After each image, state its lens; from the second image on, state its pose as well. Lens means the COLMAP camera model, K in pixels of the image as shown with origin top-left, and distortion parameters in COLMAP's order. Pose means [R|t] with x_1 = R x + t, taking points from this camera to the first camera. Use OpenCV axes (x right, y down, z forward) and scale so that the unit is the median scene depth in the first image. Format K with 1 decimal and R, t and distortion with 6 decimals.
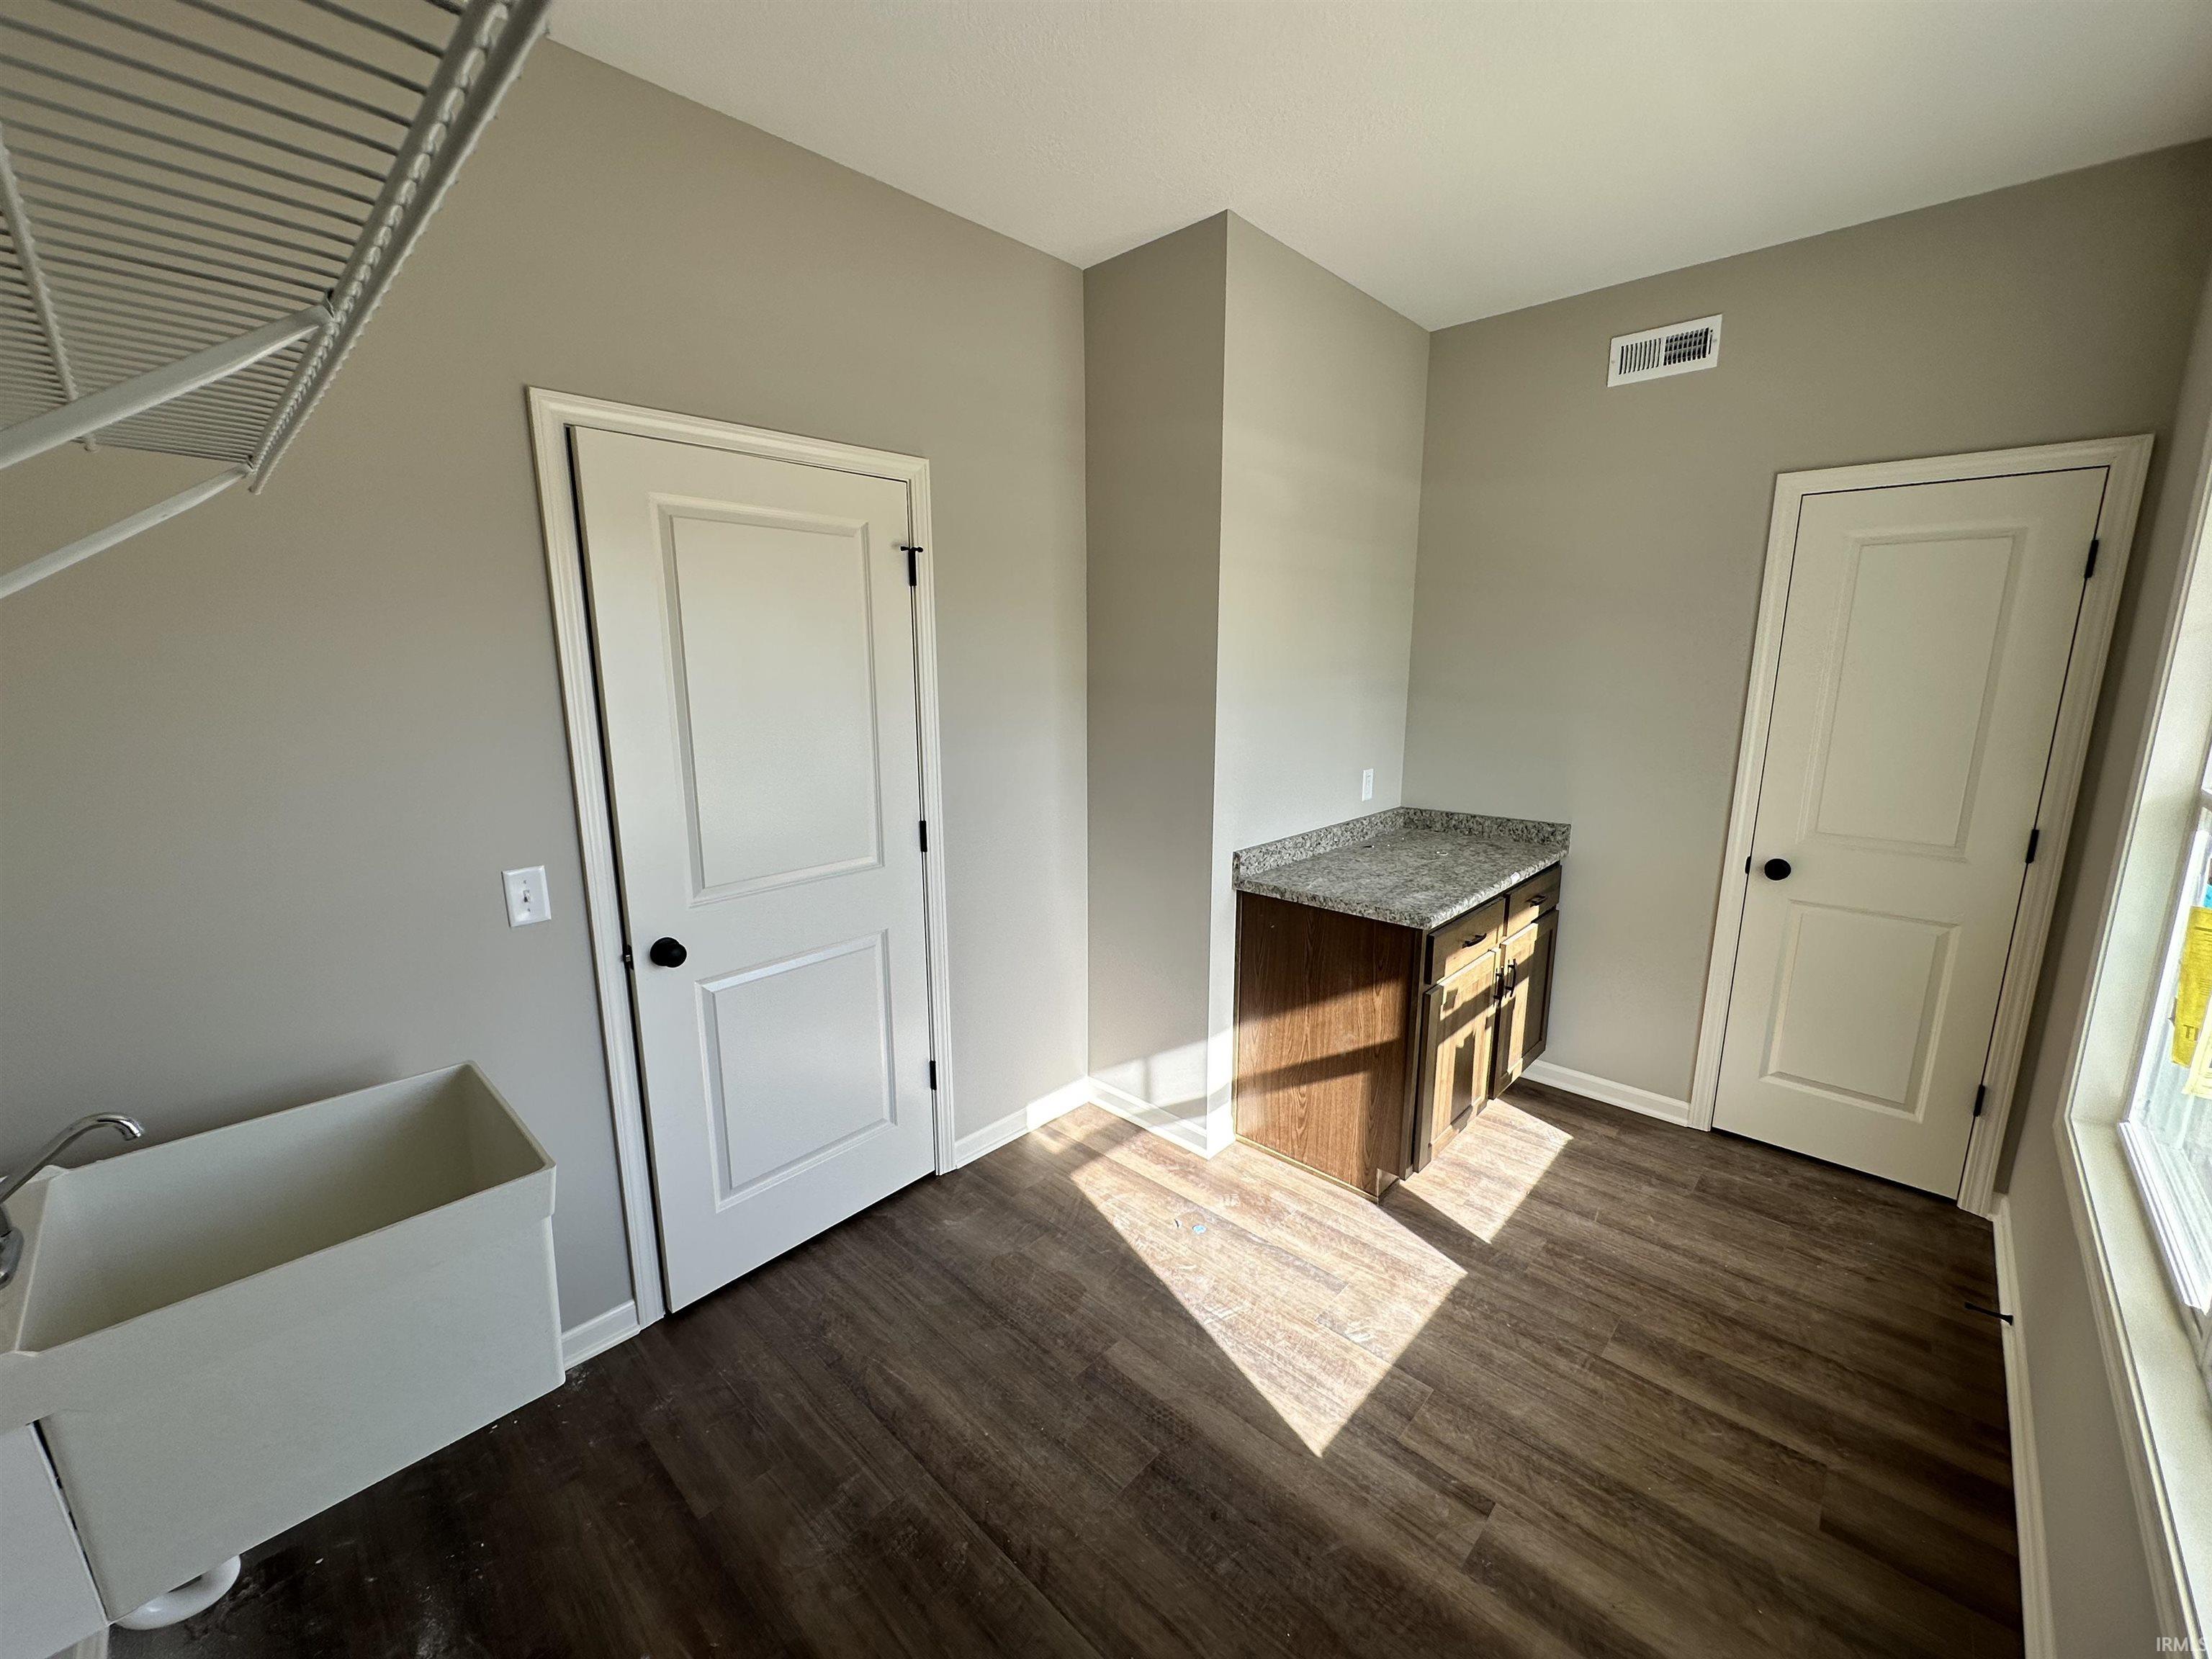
lens RADIAL K [[889.1, 0, 1099.9], [0, 889.1, 824.6], [0, 0, 1]] dist [0.000741, -0.000676]
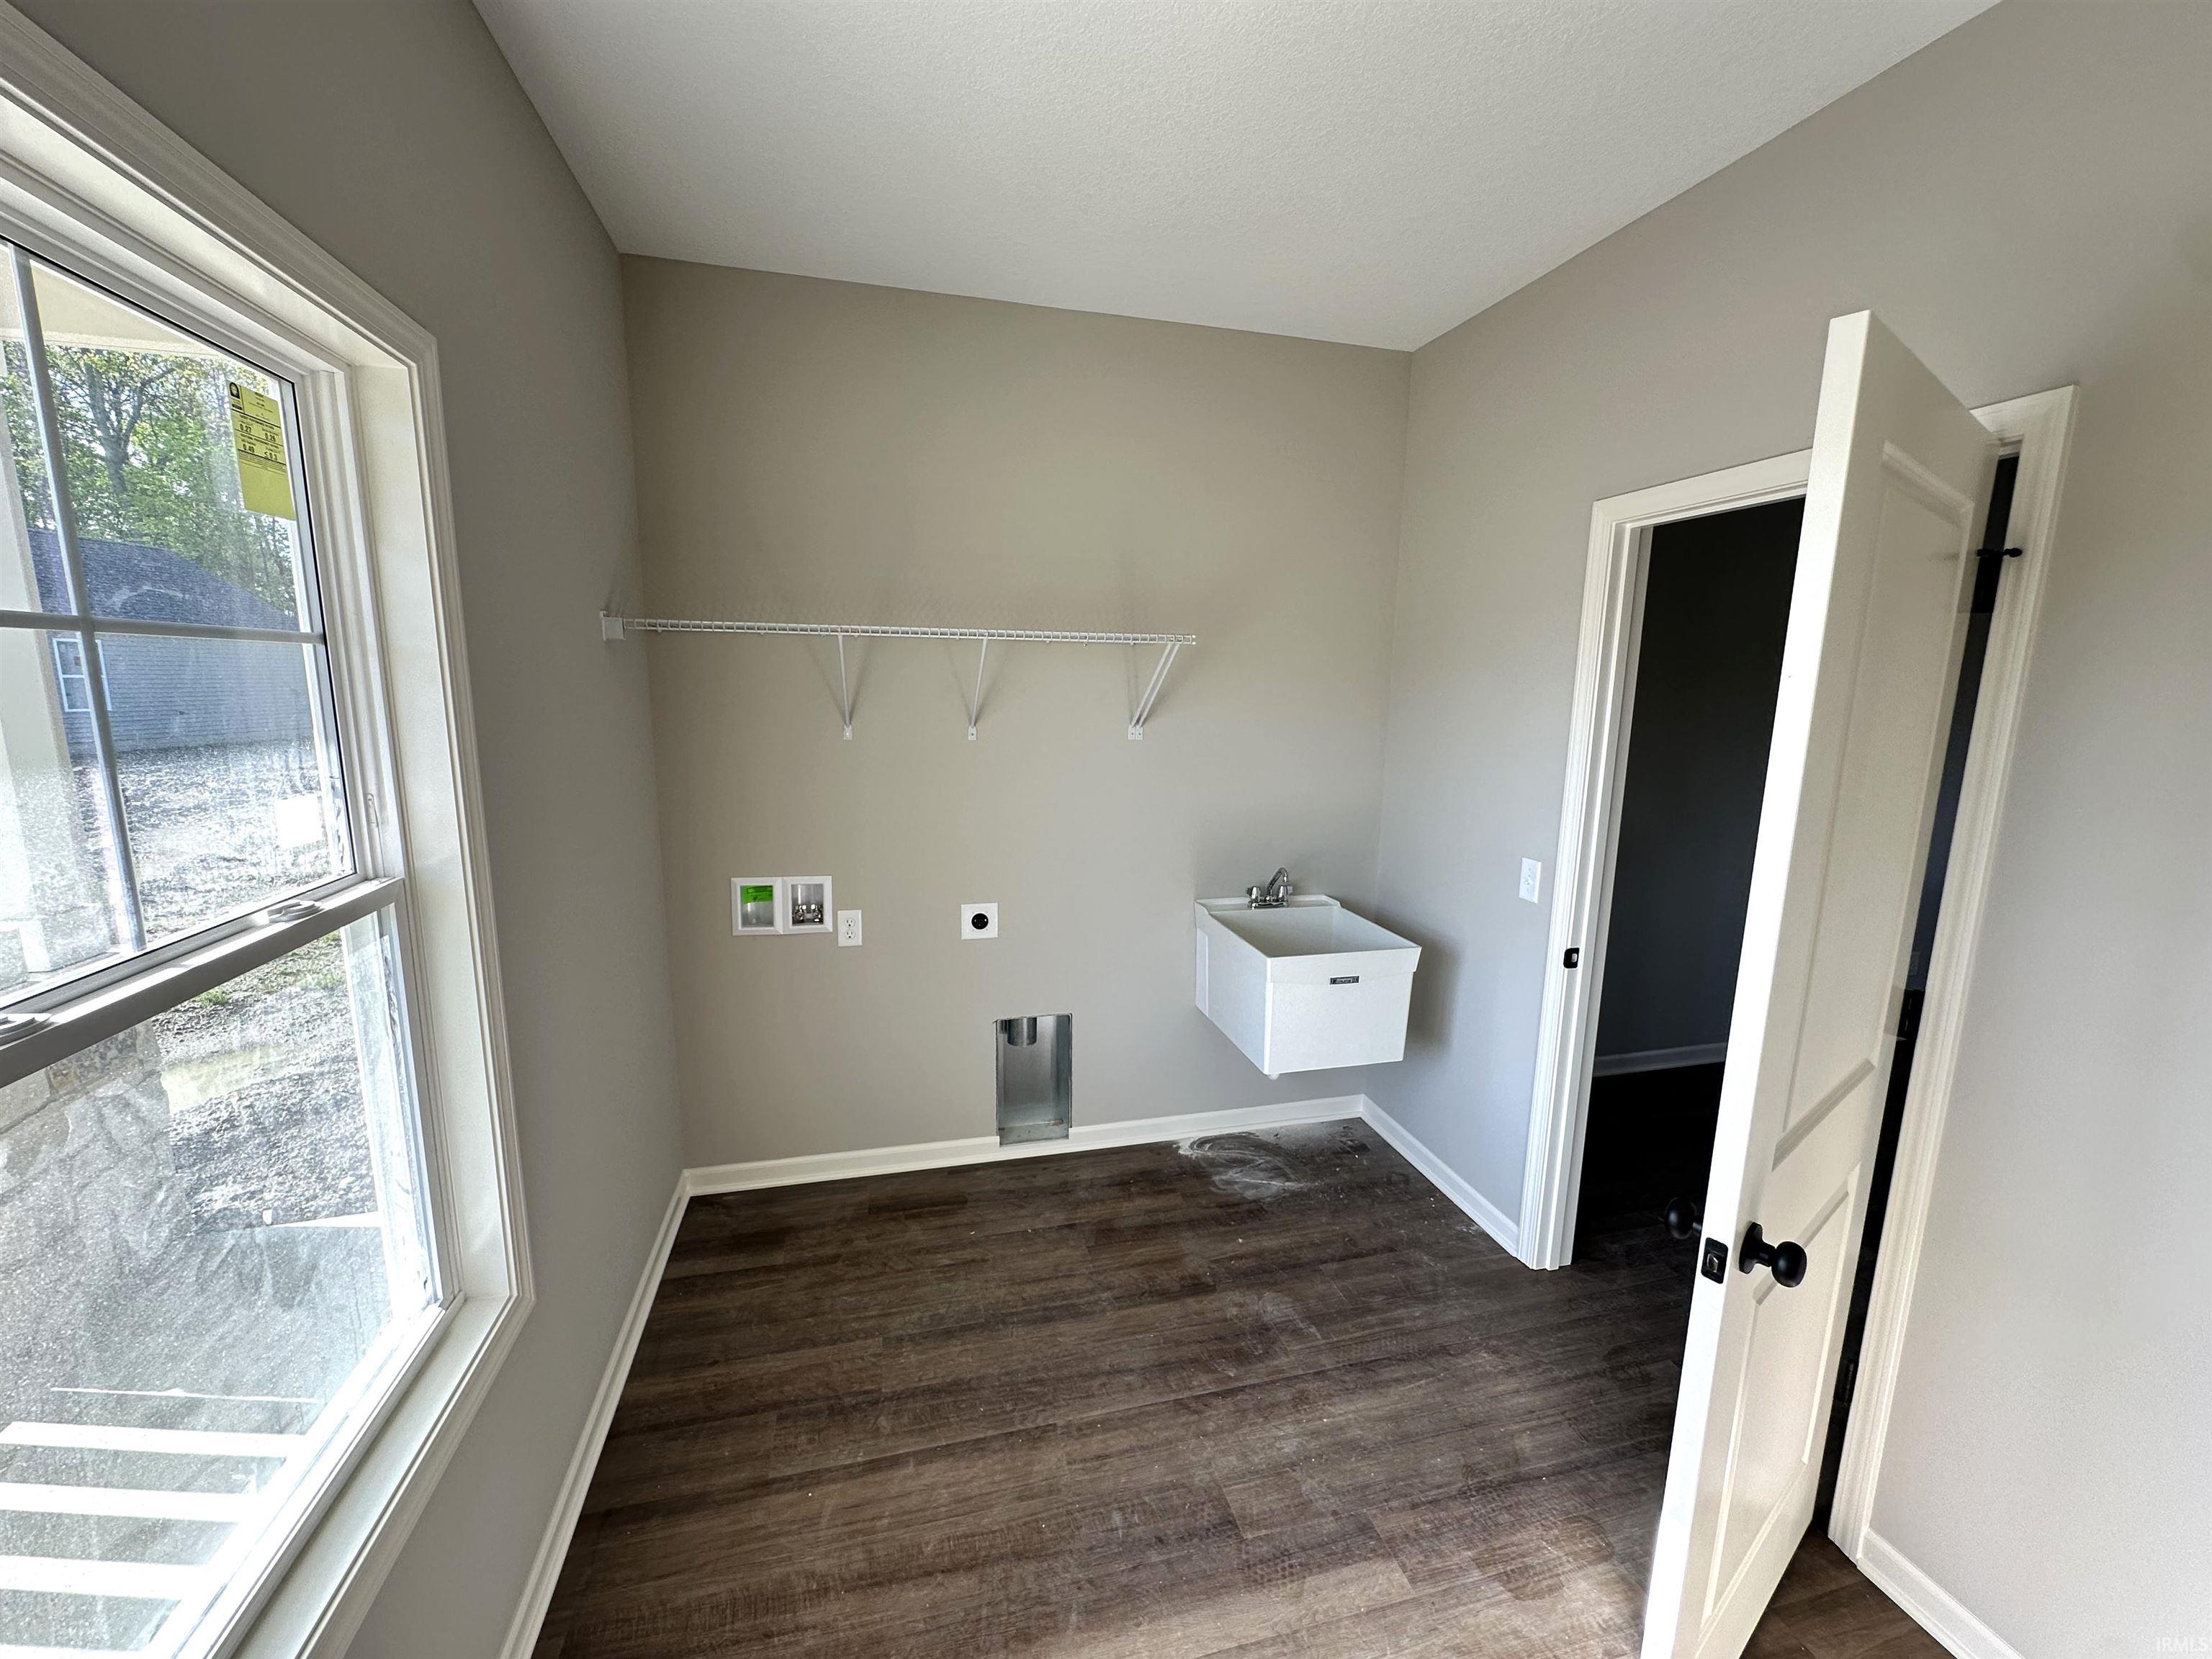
lens RADIAL K [[889.1, 0, 1103.4], [0, 889.1, 831.6], [0, 0, 1]] dist [0.000741, -0.000676]
pose [[-0.529988, 0.135092, -0.837176, 0.880875], [-0.179283, 0.947064, 0.266322, -0.248772], [0.828837, 0.291239, -0.477712, 1.159004]]
